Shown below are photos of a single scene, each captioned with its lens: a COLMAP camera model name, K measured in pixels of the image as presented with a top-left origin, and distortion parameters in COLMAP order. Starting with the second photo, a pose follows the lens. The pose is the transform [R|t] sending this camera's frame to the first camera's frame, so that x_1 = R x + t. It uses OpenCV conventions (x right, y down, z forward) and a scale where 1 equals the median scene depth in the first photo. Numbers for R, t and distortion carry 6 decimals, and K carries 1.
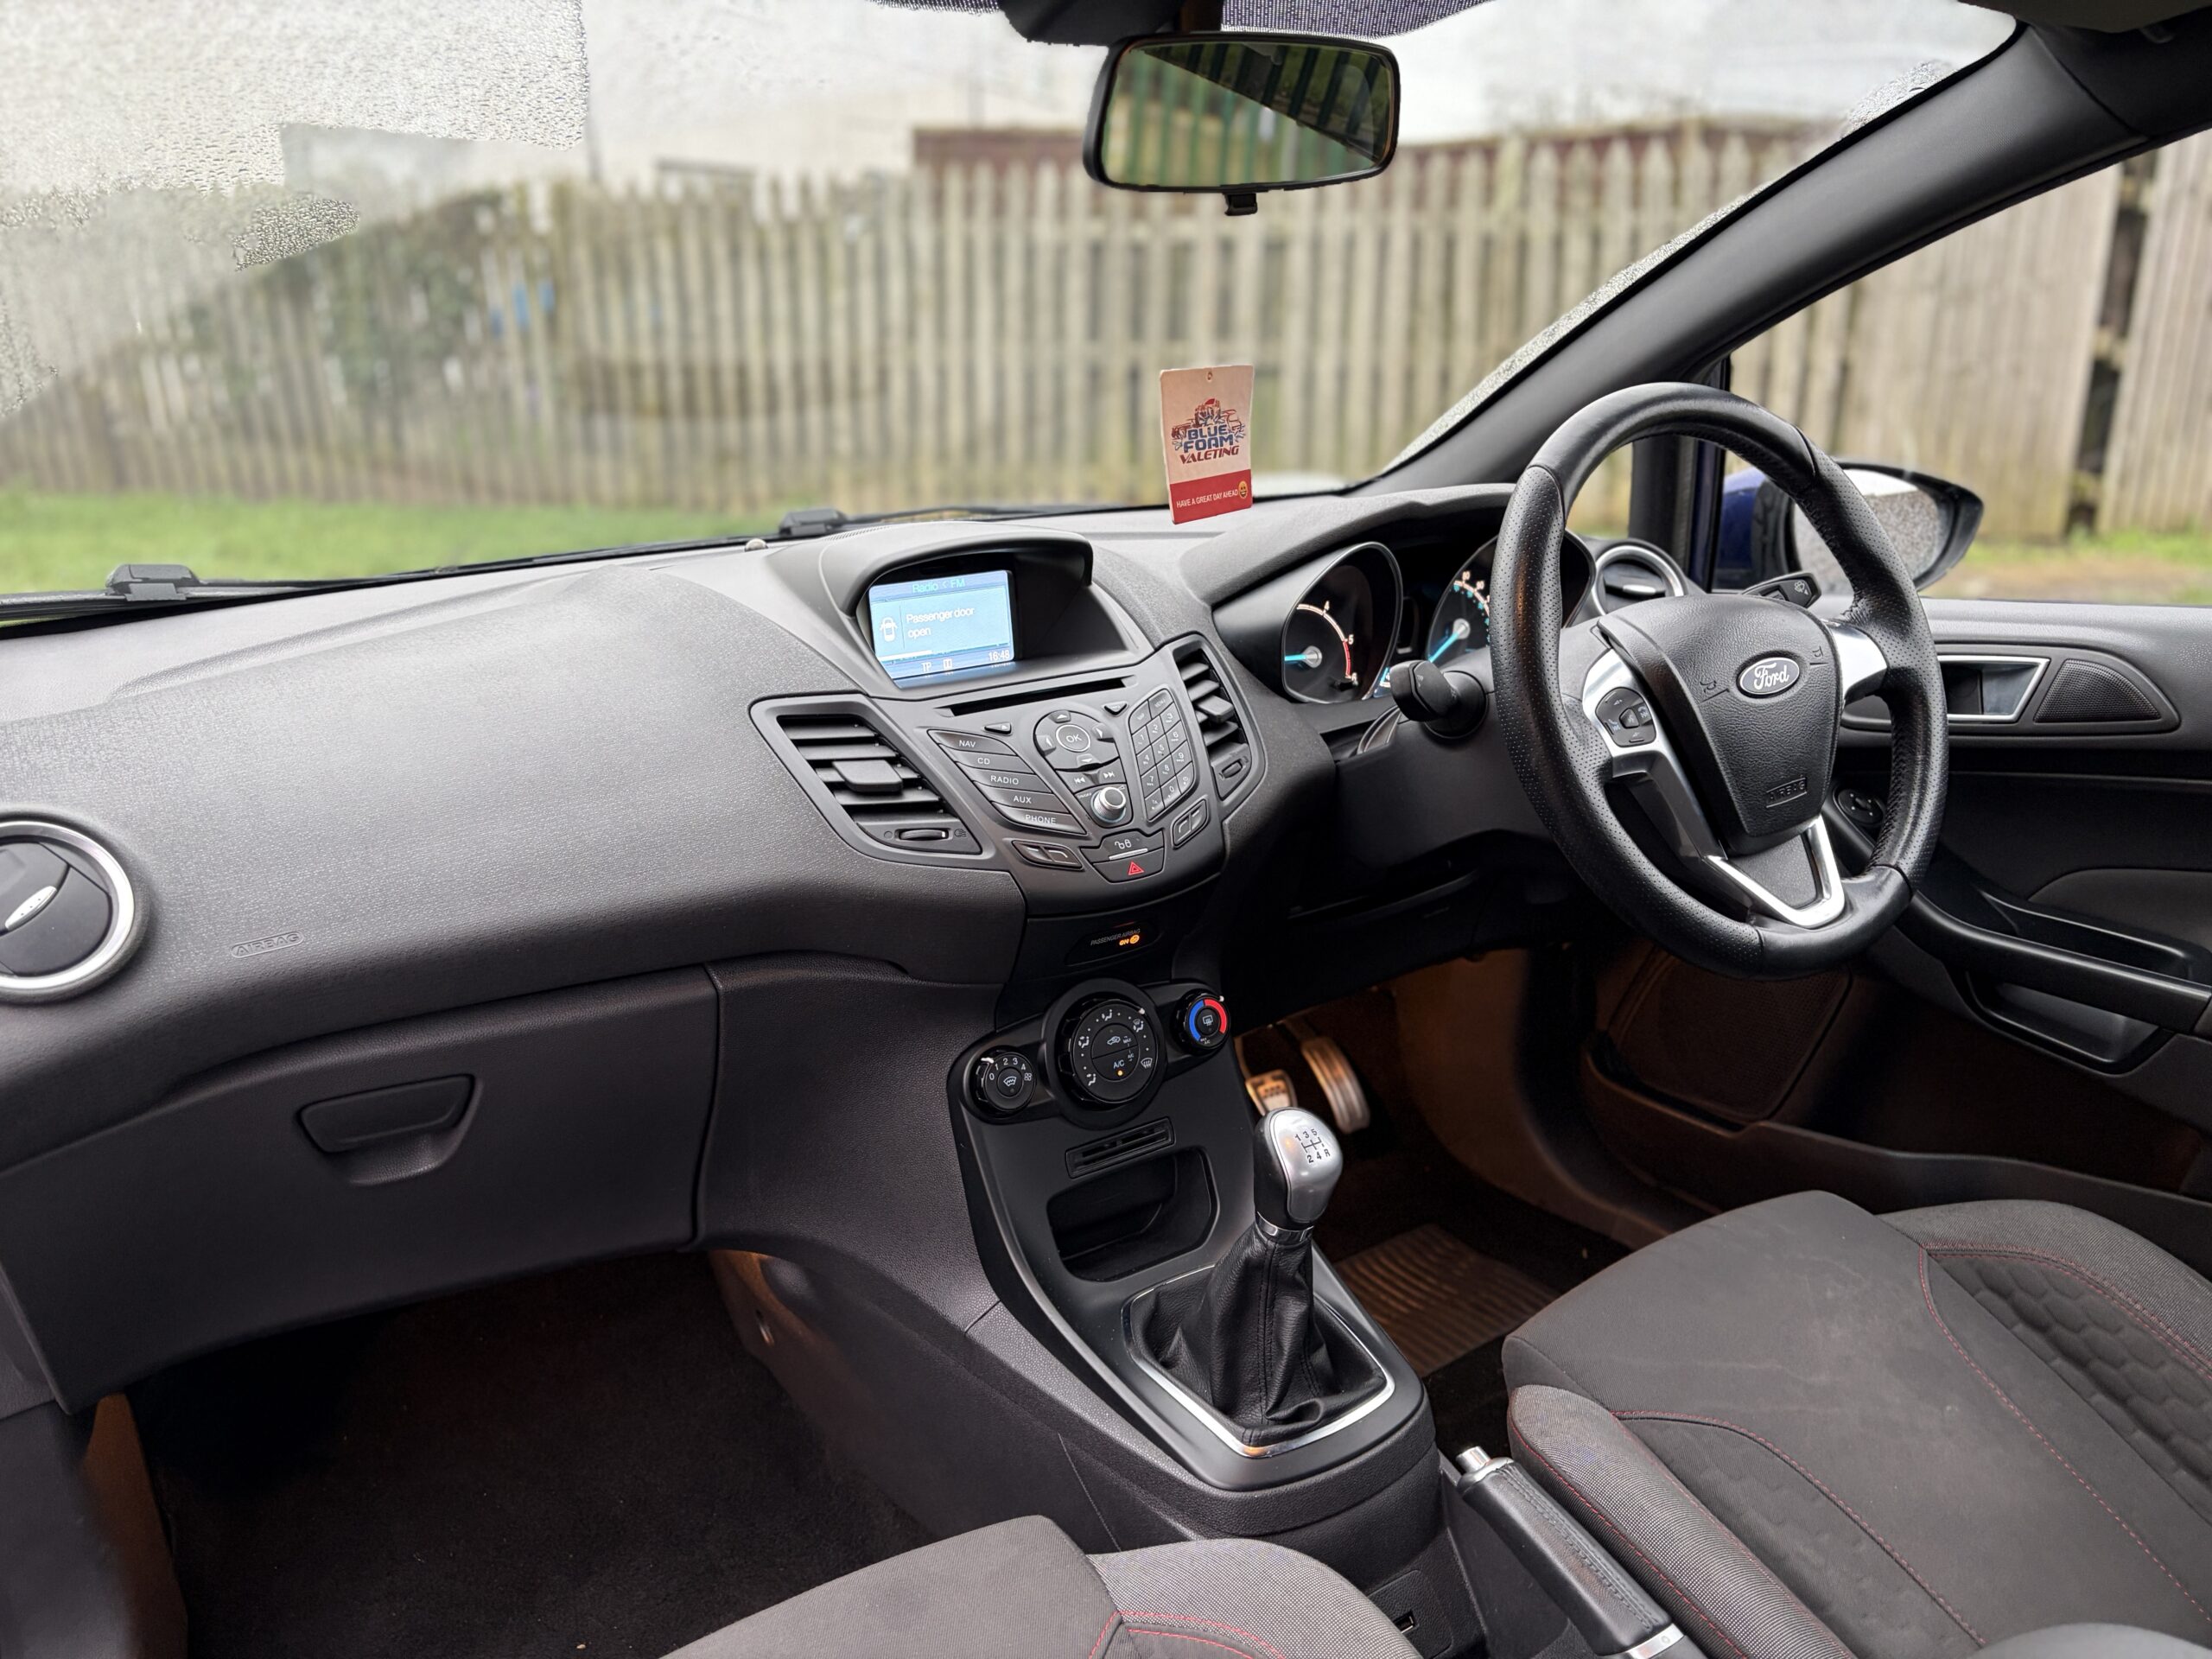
lens RADIAL K [[1676.8, 0, 1112.8], [0, 1676.8, 841.4], [0, 0, 1]] dist [0.015886, -0.006063]
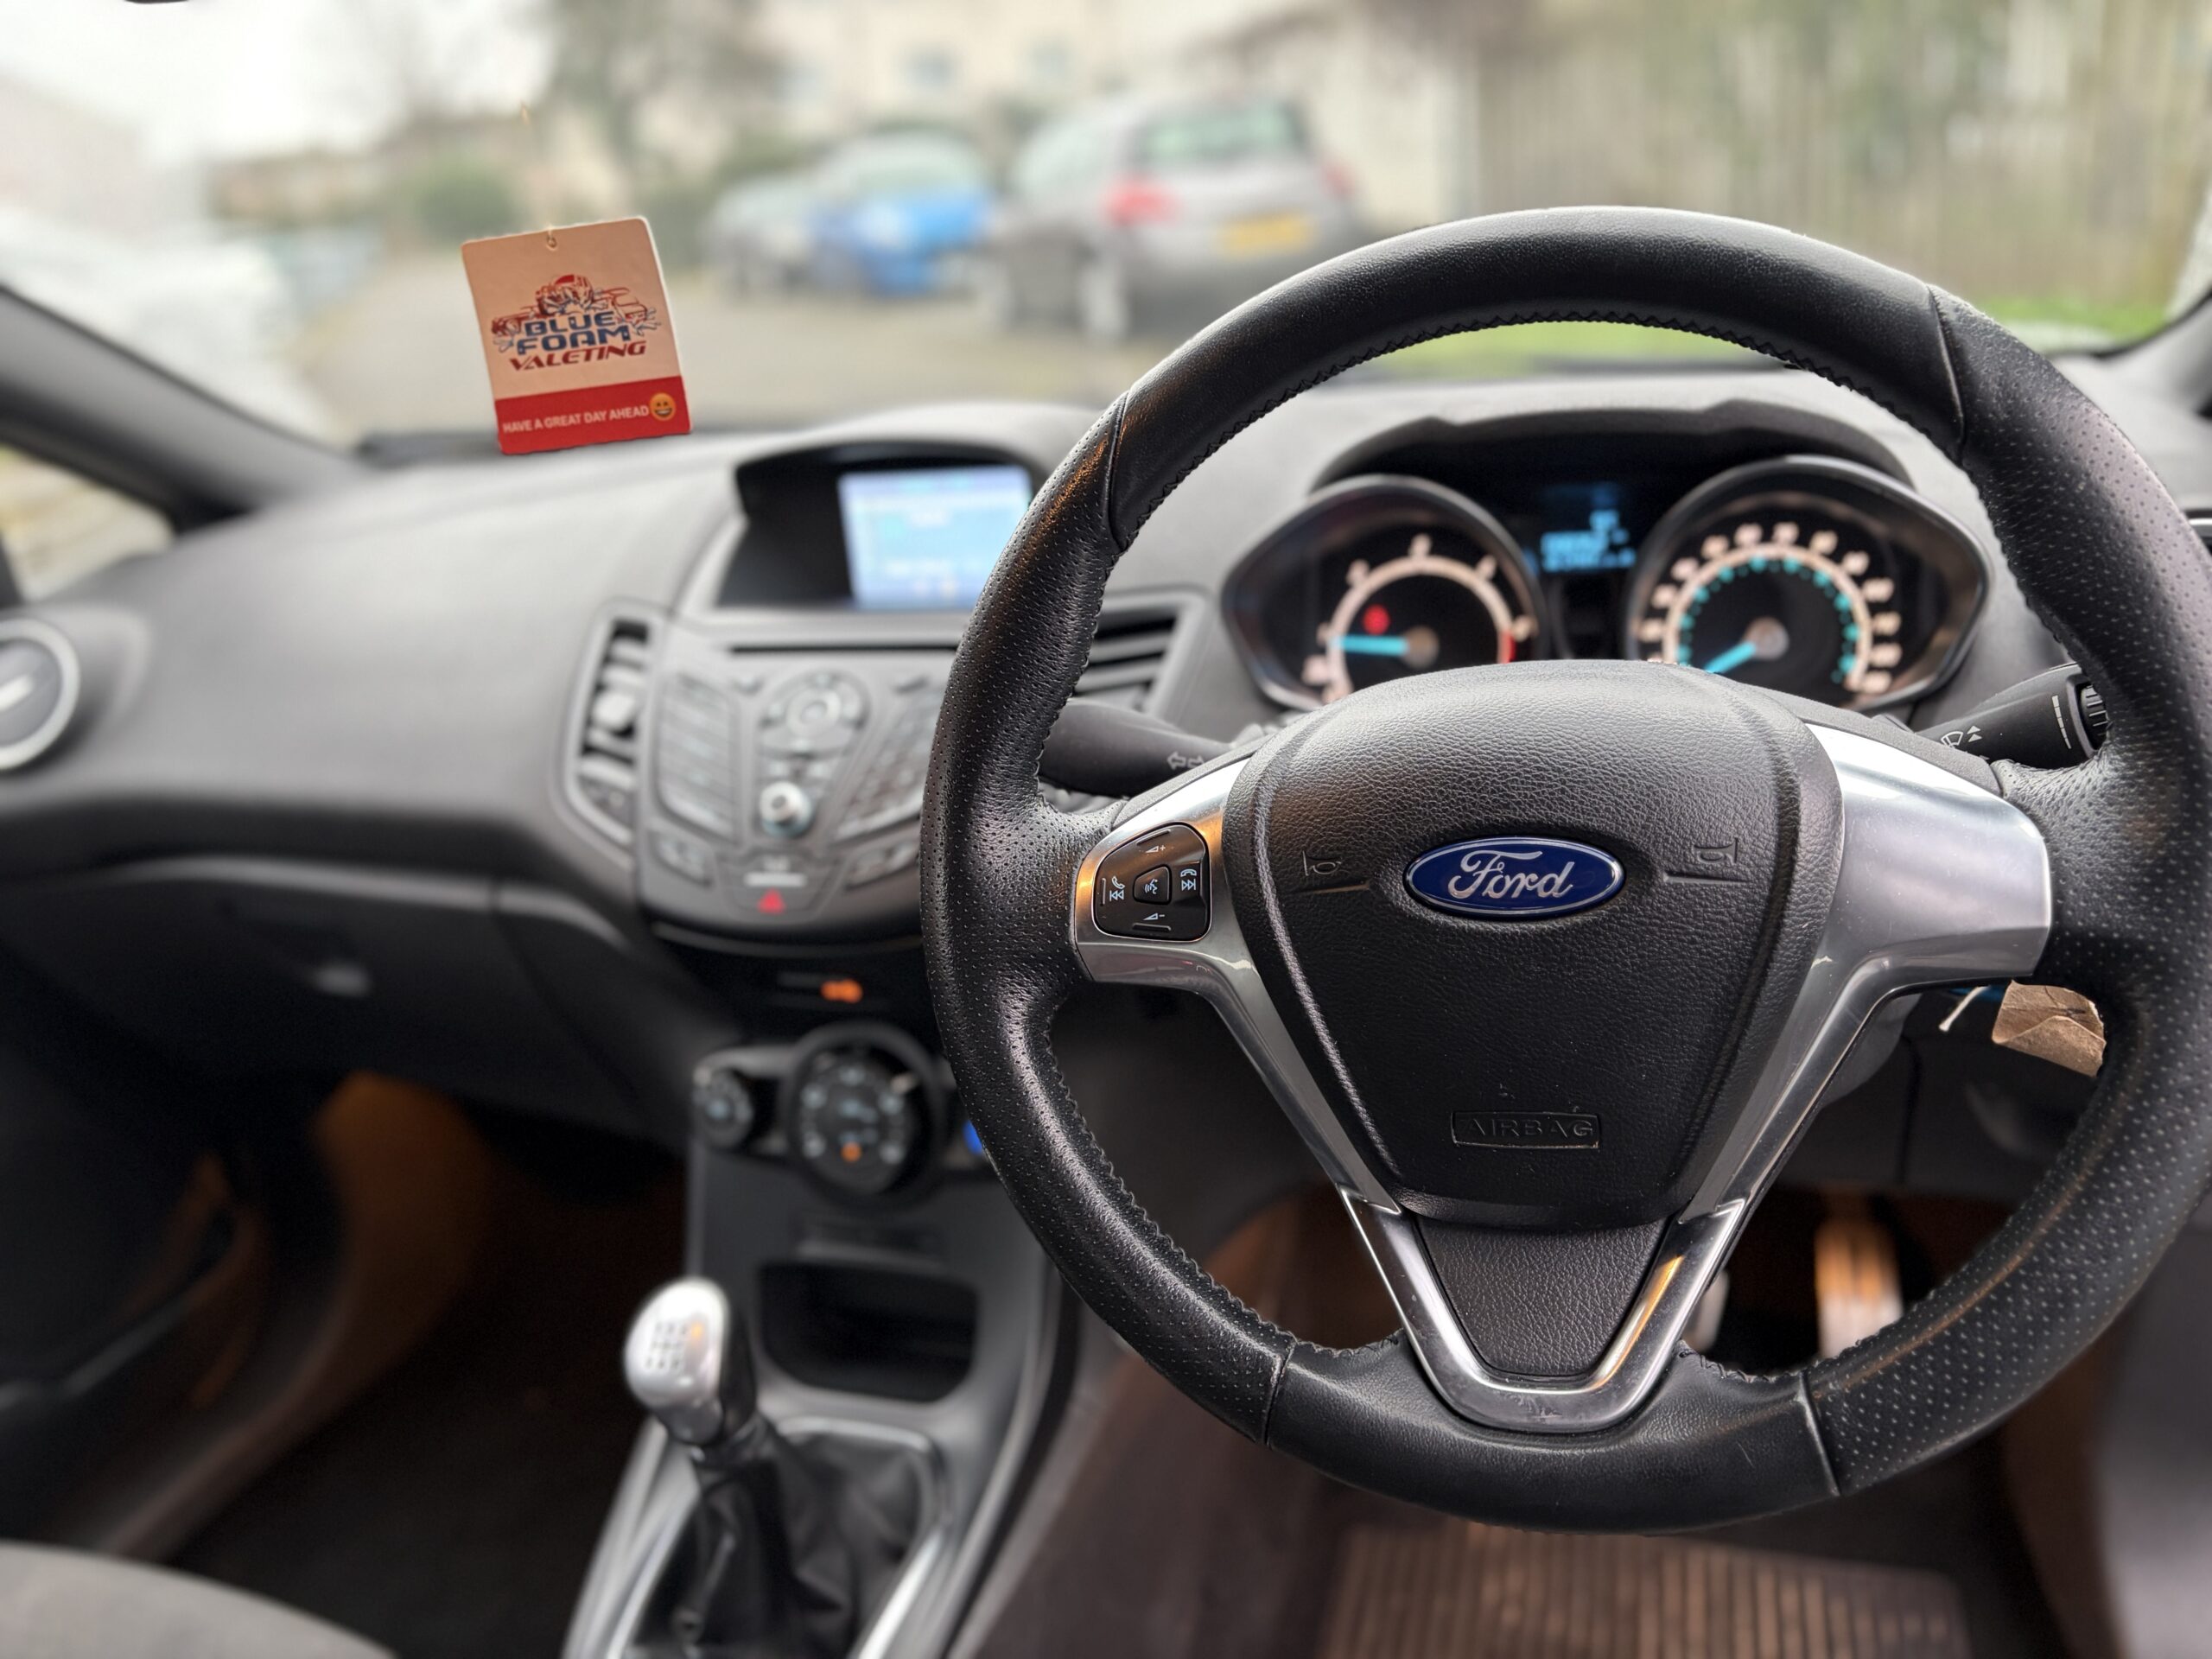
lens RADIAL K [[1710.2, 0, 1106.8], [0, 1710.2, 810.9], [0, 0, 1]] dist [0.016431, -0.036080]
pose [[0.631027, 0.235338, -0.739203, 0.642566], [-0.155572, 0.971907, 0.176618, -0.175782], [0.760001, 0.003548, 0.649912, 0.601644]]
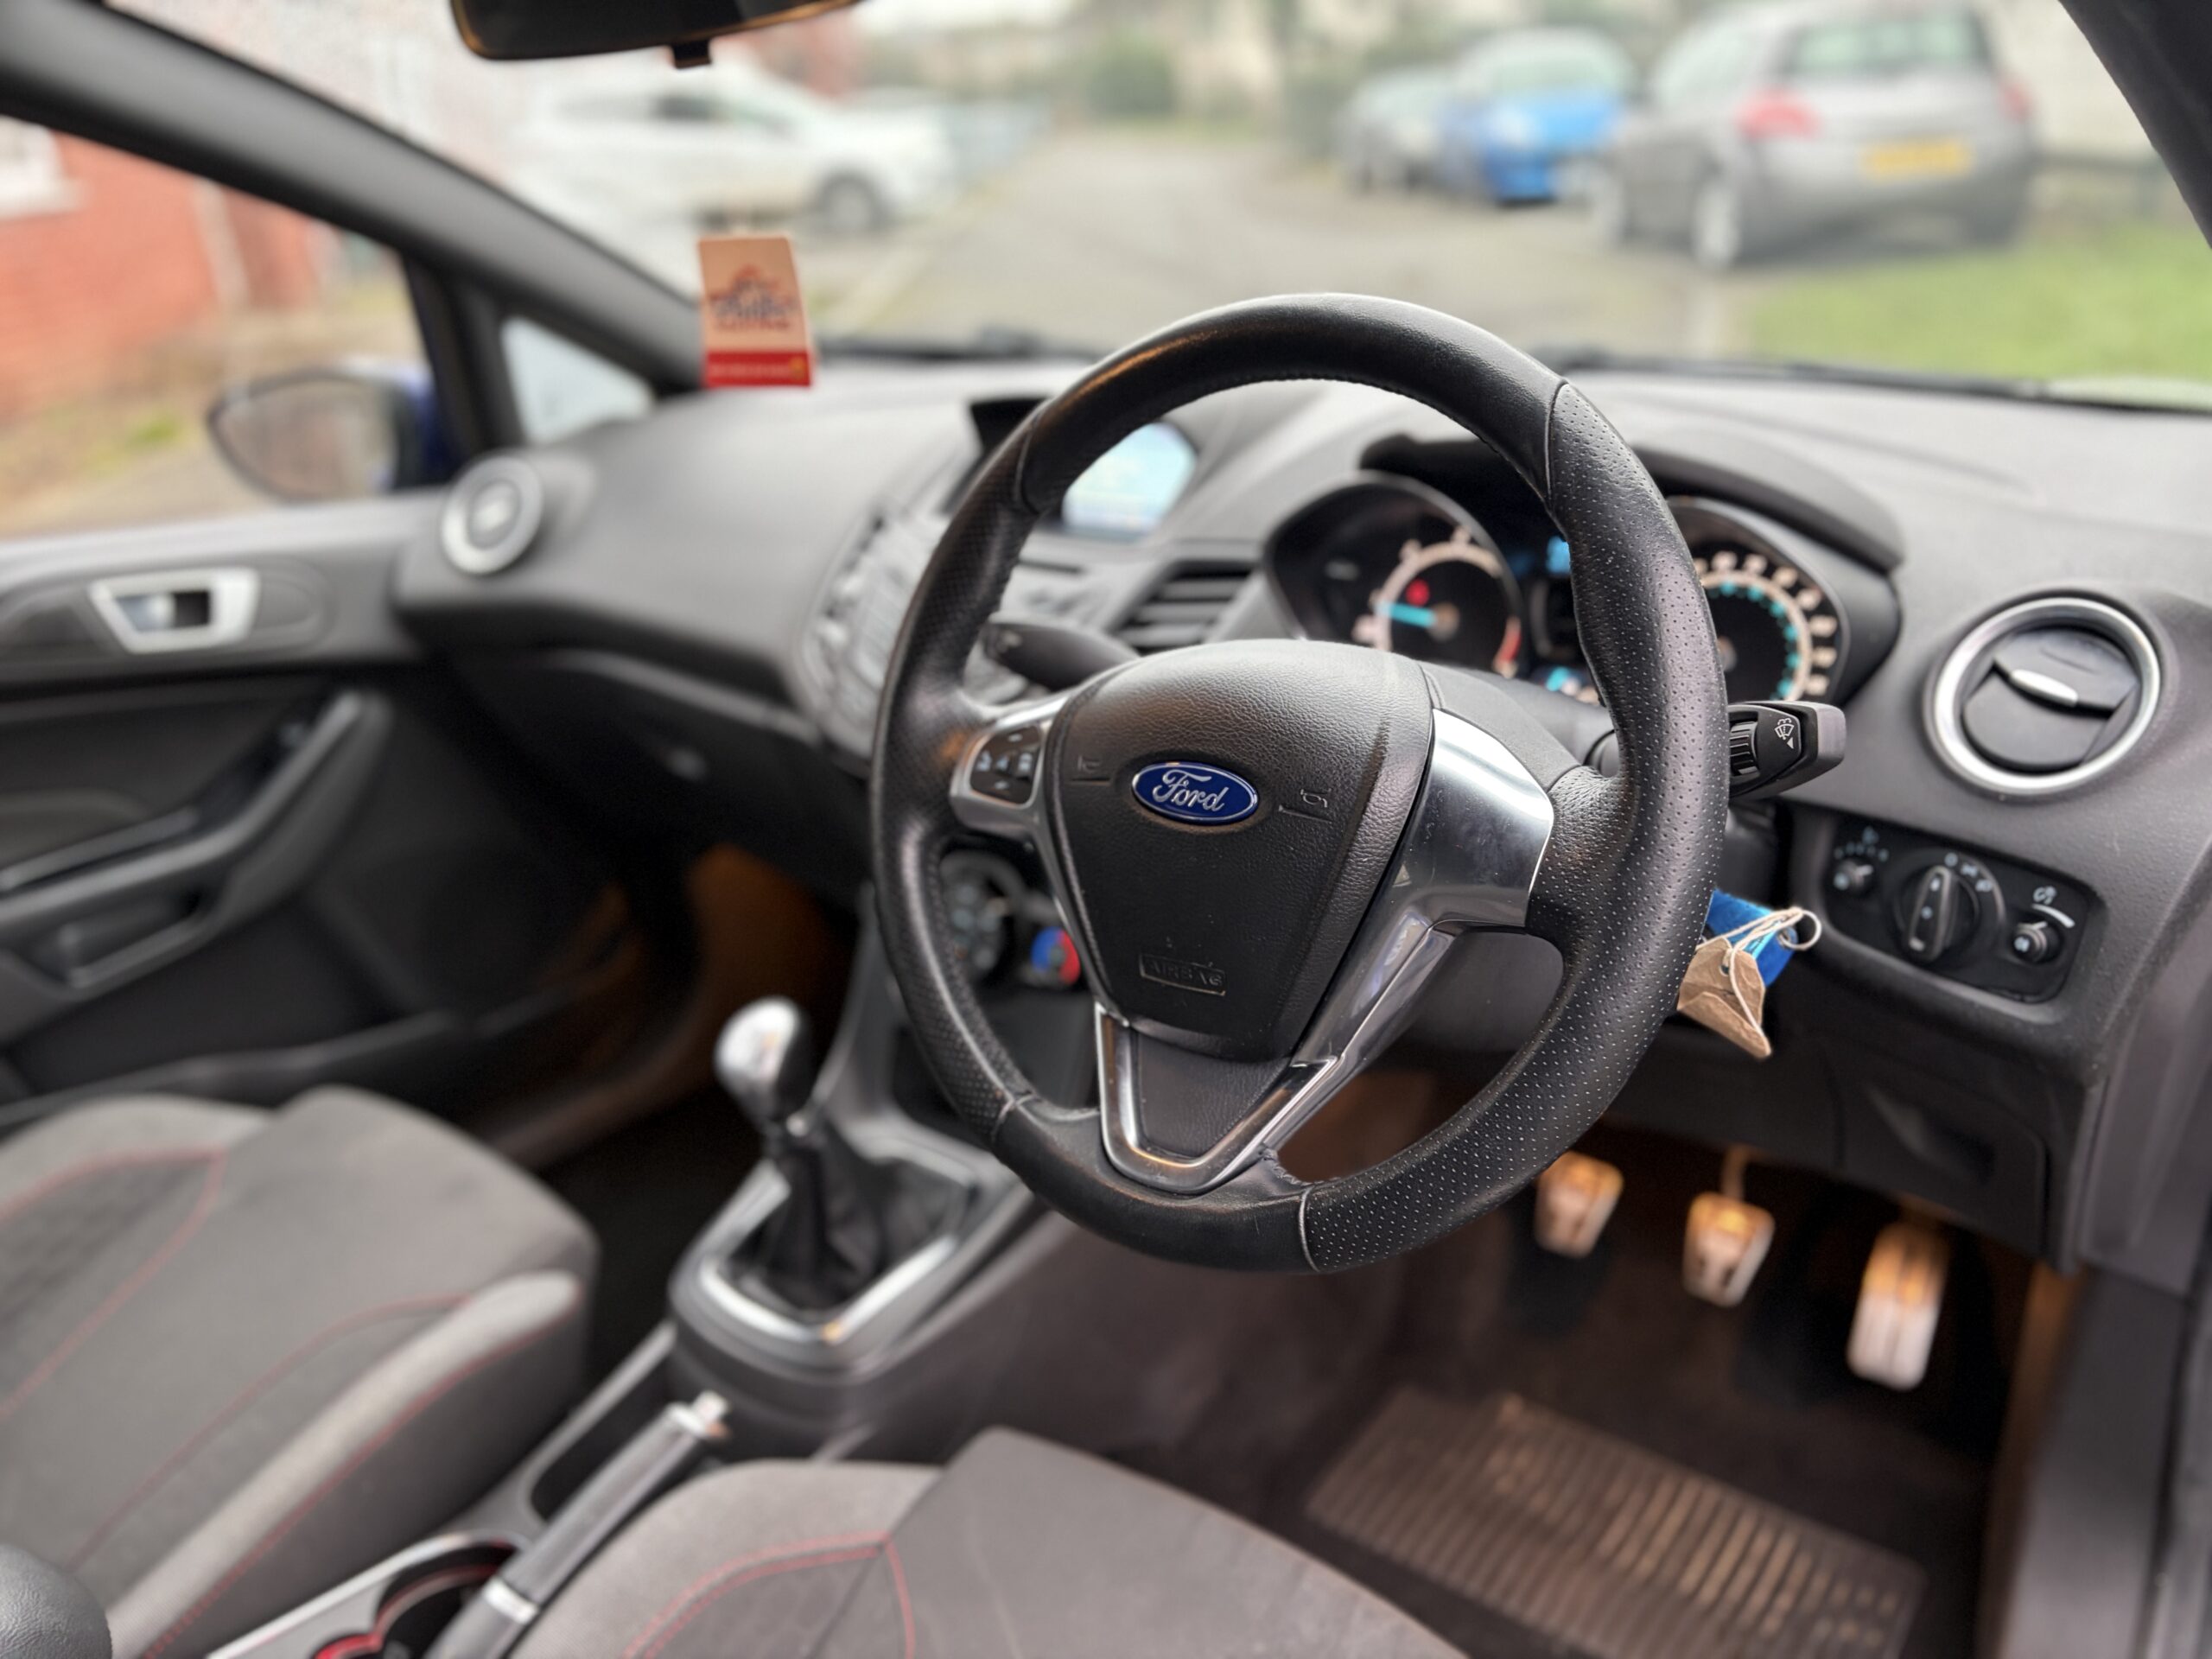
lens RADIAL K [[1710.2, 0, 1105.1], [0, 1710.2, 817.8], [0, 0, 1]] dist [0.016431, -0.036080]
pose [[0.321878, 0.364071, -0.873984, 0.916071], [-0.237714, 0.924617, 0.297616, -0.264226], [0.916453, 0.111962, 0.384158, 0.709062]]
